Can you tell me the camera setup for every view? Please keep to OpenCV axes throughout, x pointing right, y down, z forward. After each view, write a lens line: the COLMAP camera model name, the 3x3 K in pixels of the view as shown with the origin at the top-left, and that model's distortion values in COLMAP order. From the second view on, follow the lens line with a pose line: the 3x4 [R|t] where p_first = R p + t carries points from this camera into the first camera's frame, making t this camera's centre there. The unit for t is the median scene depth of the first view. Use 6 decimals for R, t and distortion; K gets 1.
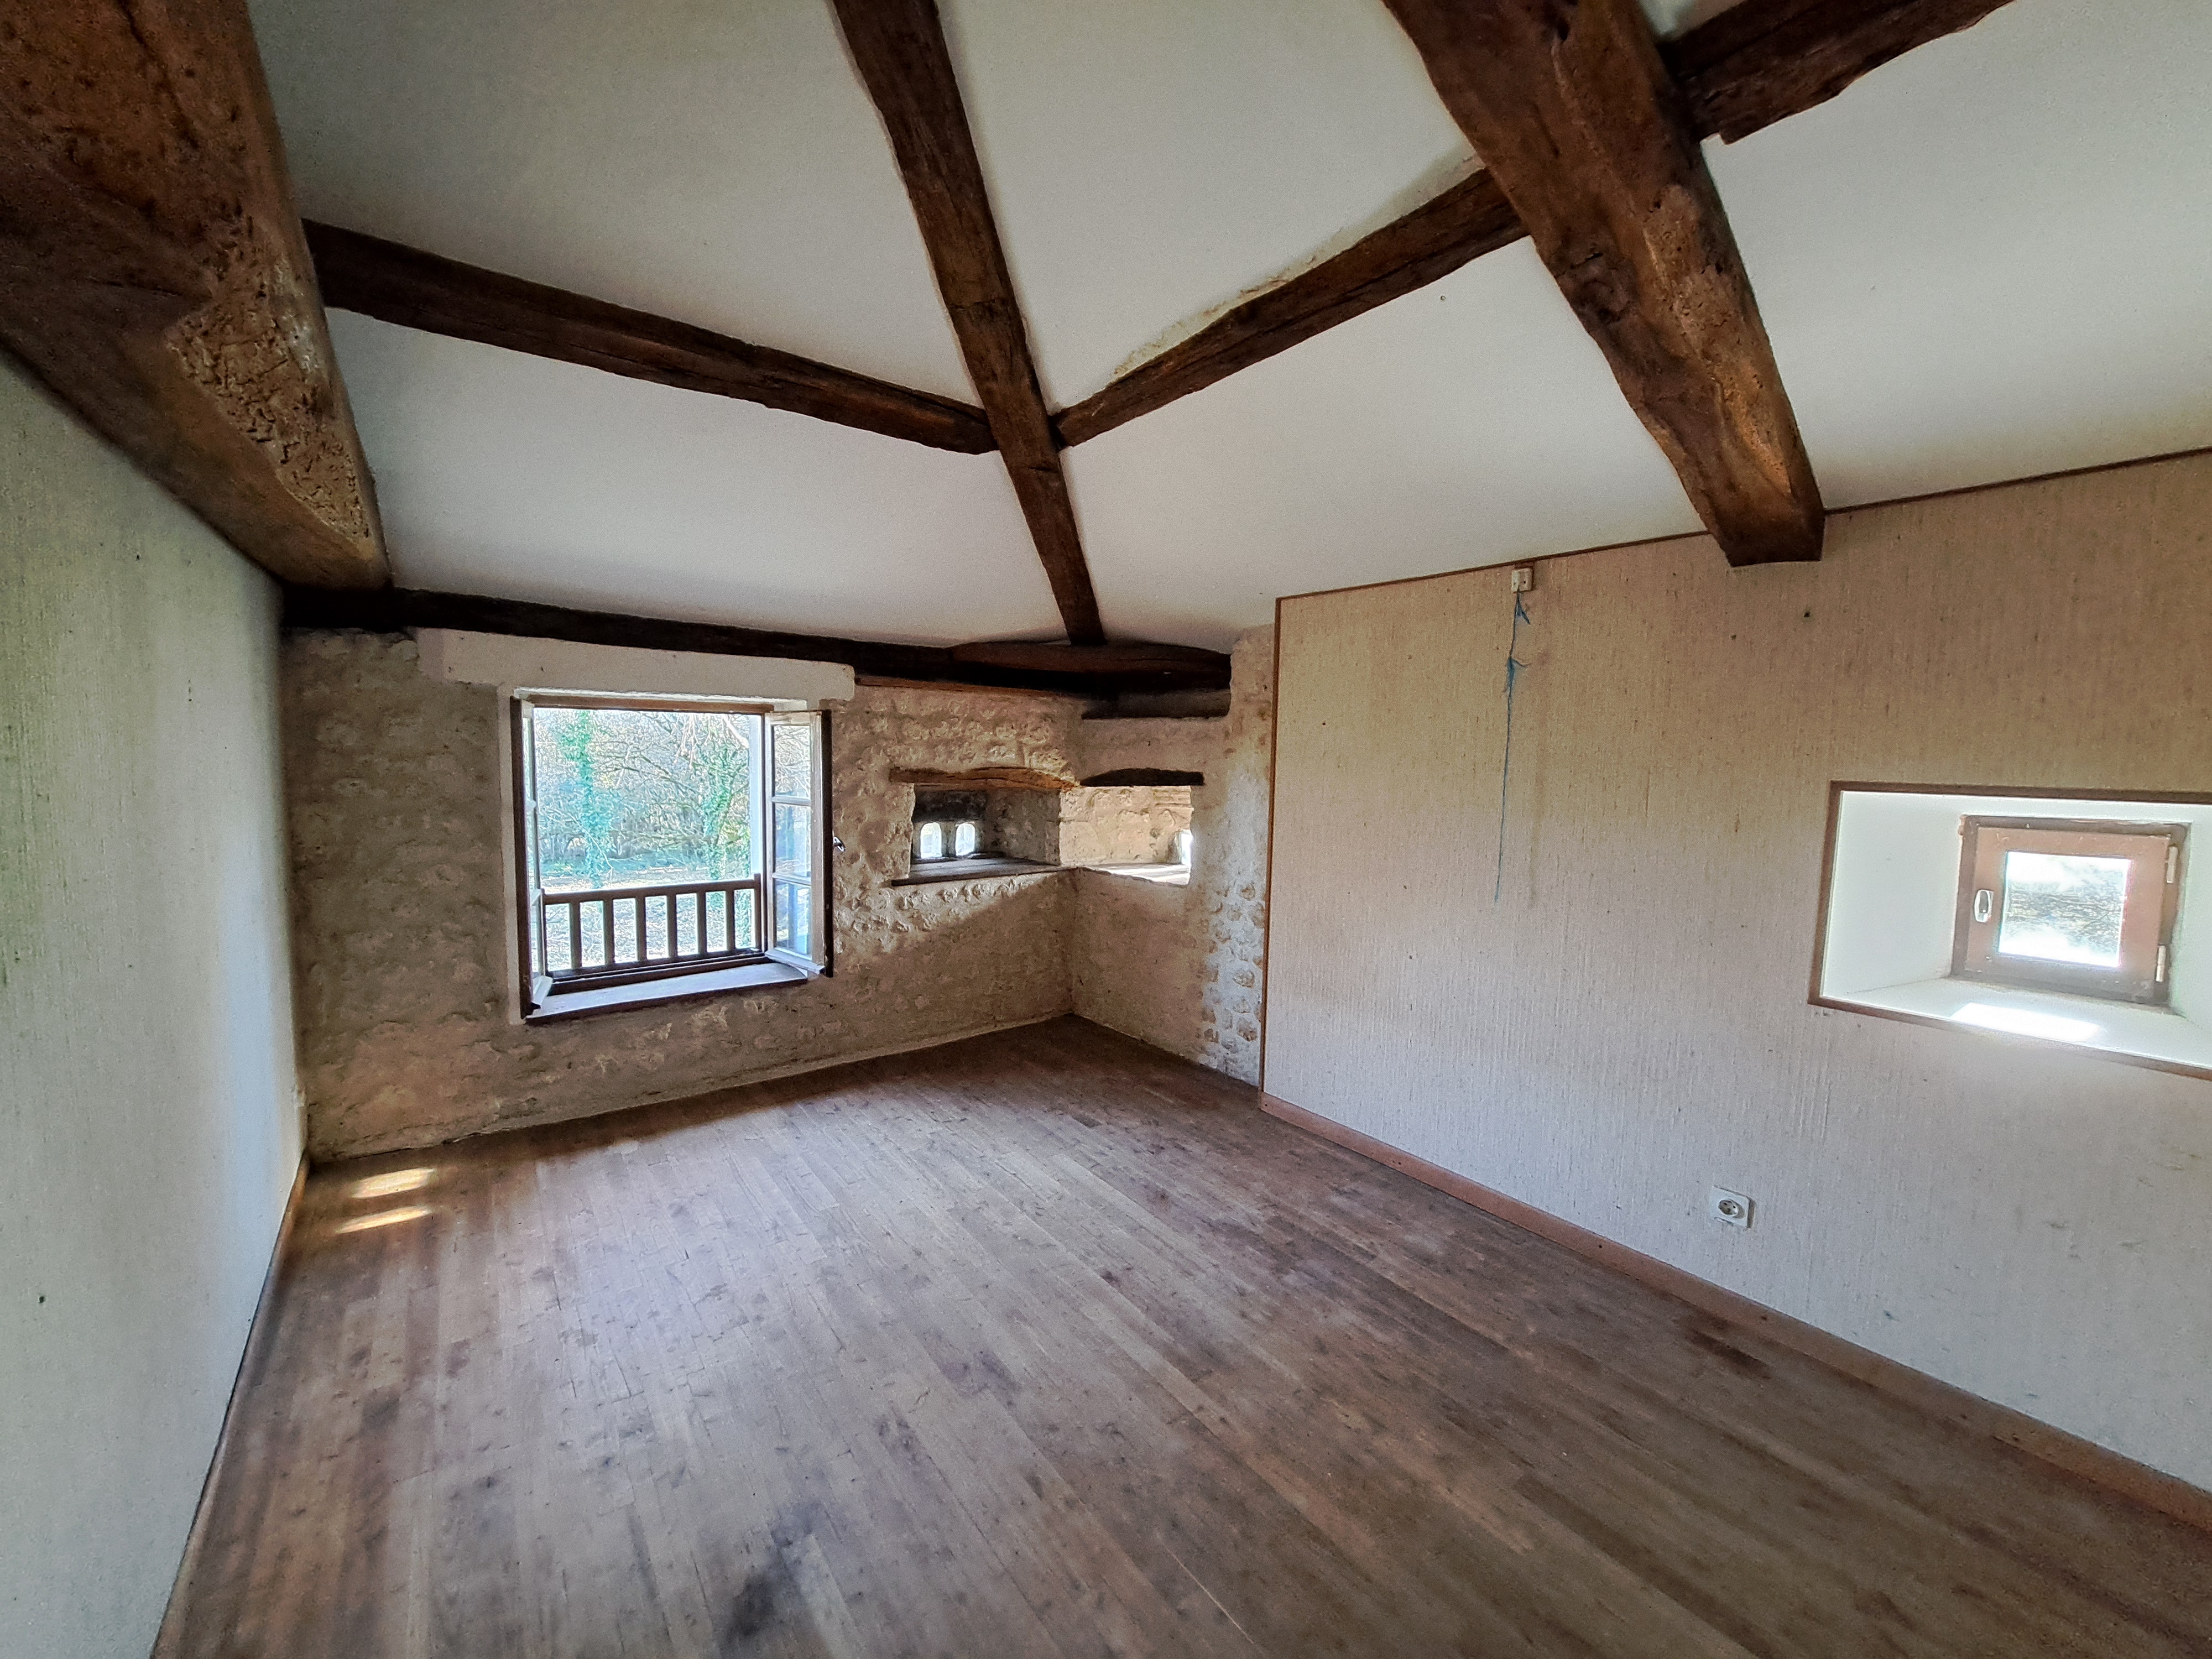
lens RADIAL K [[864.7, 0, 1102.7], [0, 864.7, 818.9], [0, 0, 1]] dist [-0.013994, -0.000603]
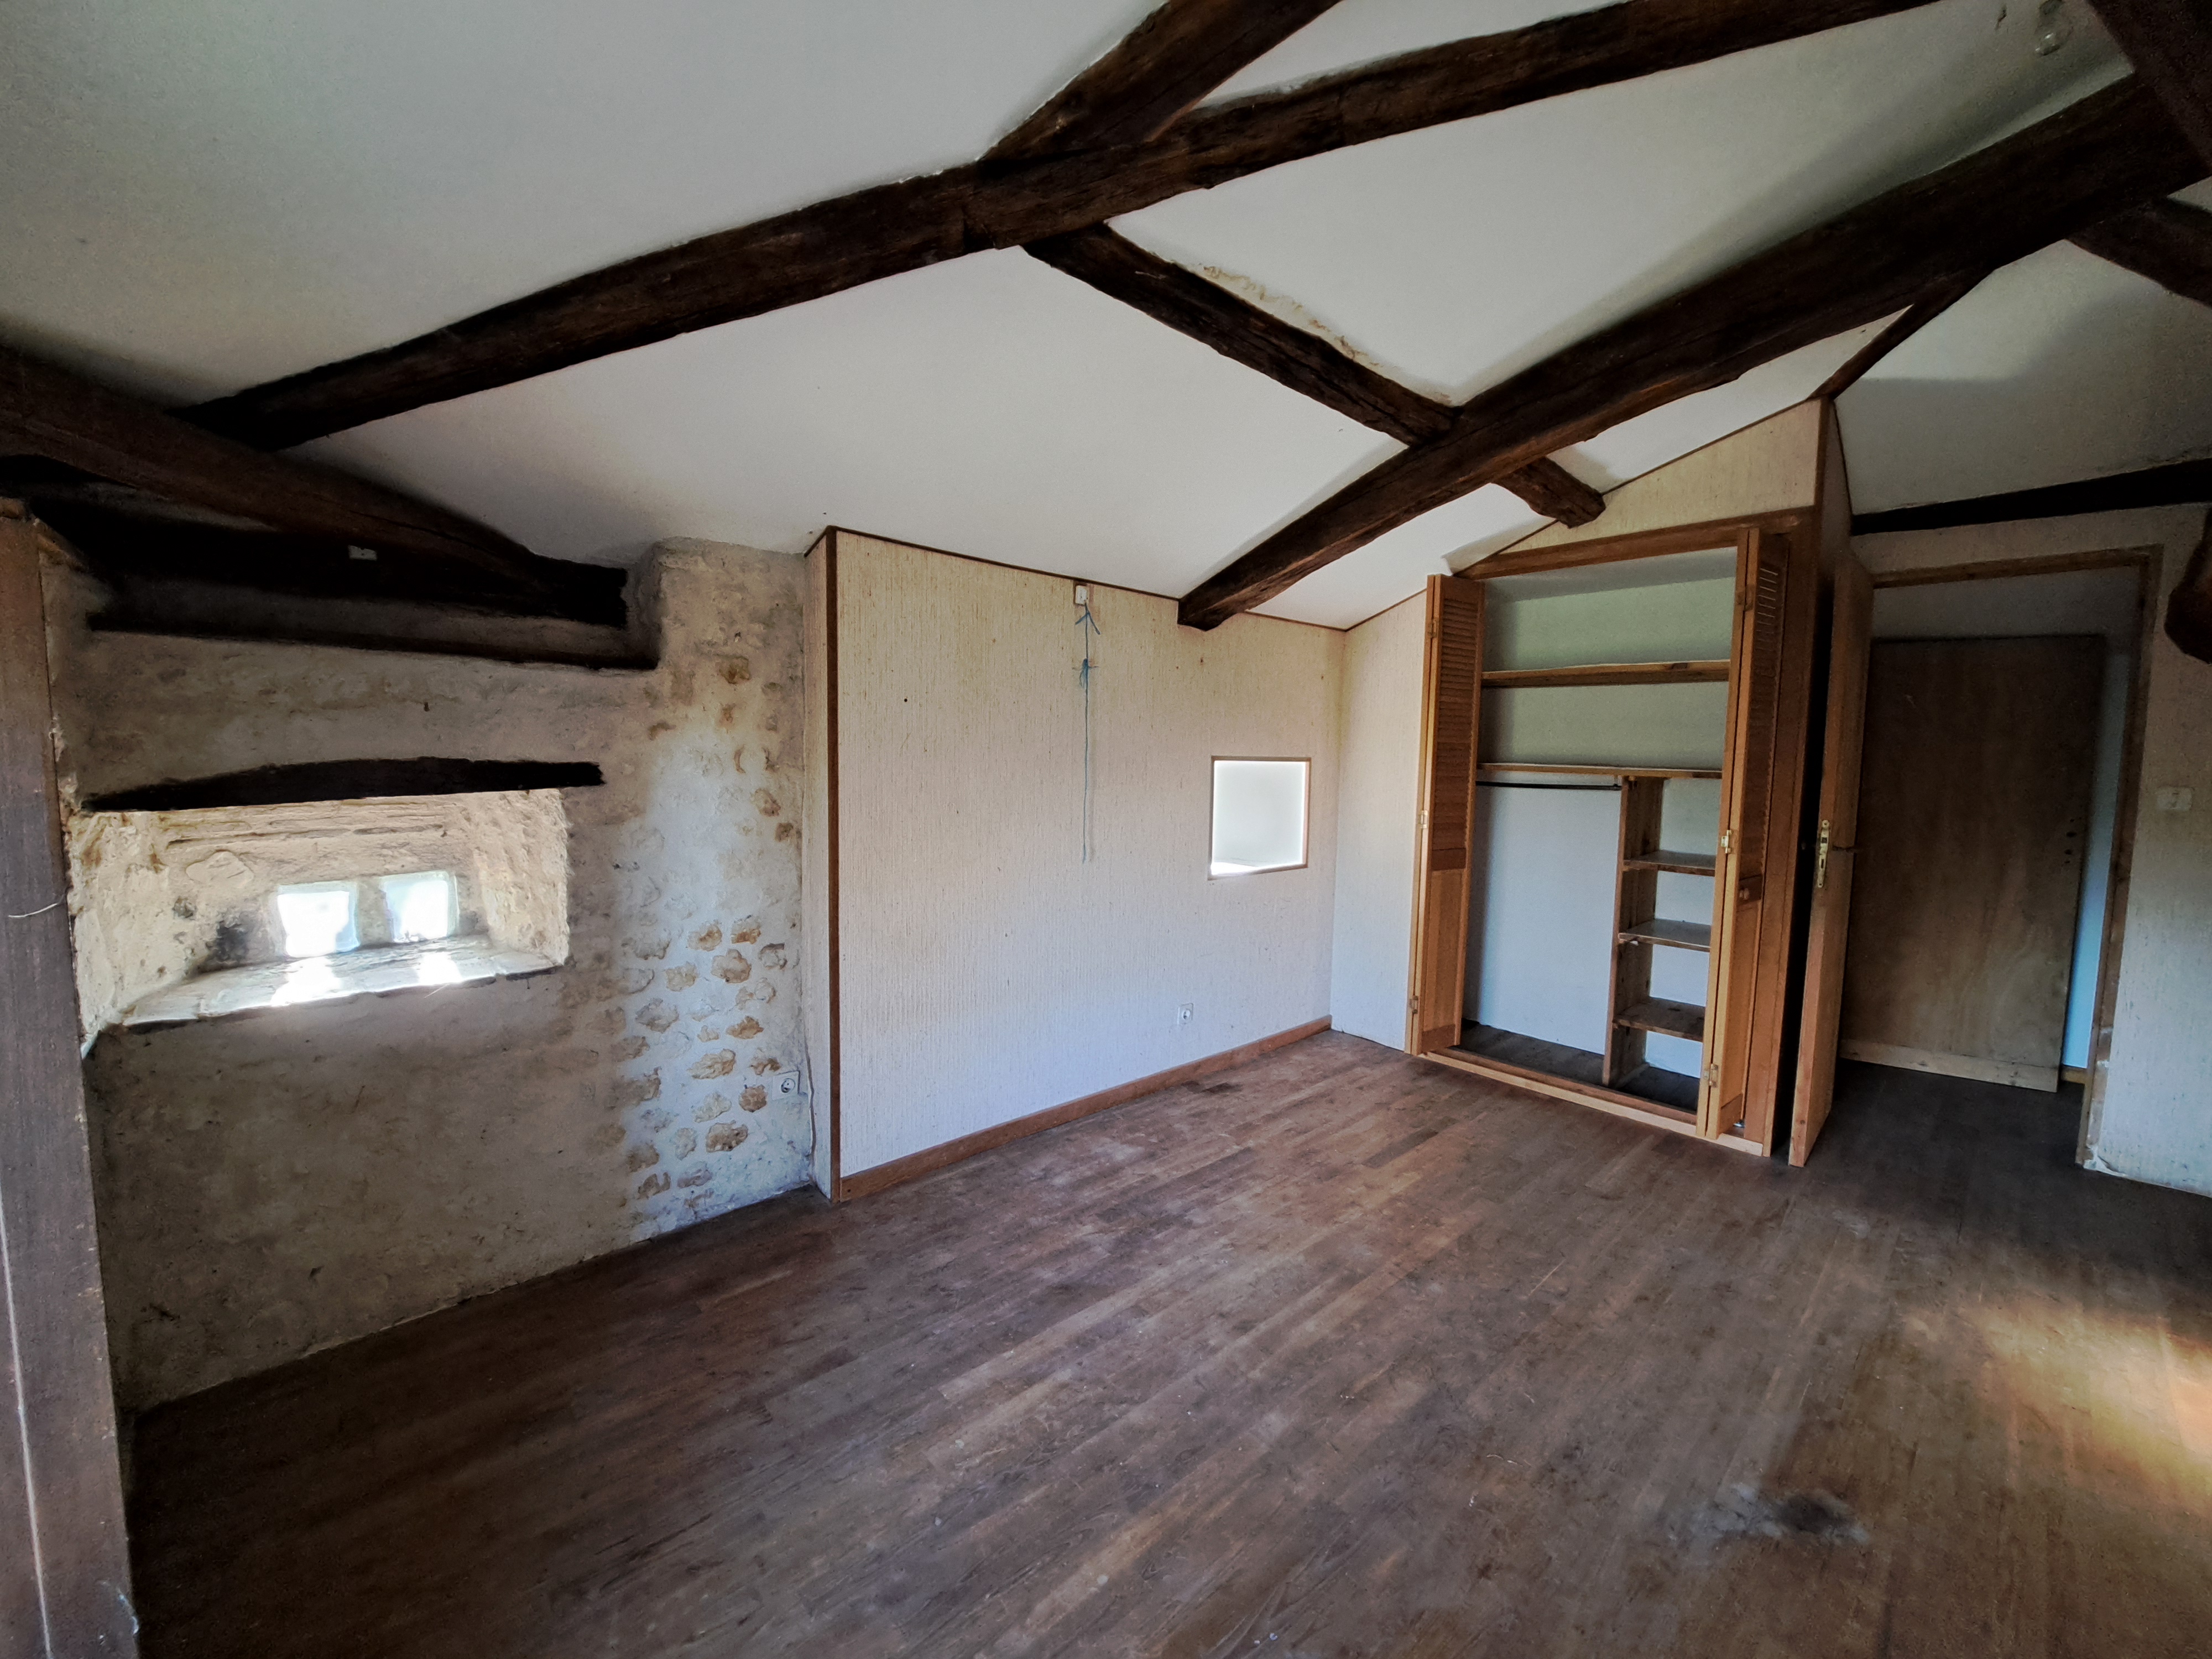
lens RADIAL K [[864.7, 0, 1102.7], [0, 864.7, 818.9], [0, 0, 1]] dist [-0.013994, -0.000603]
pose [[-0.085679, -0.095820, 0.991704, -0.521146], [0.056145, 0.993319, 0.100826, -0.058856], [-0.994740, 0.064318, -0.079727, 0.754338]]
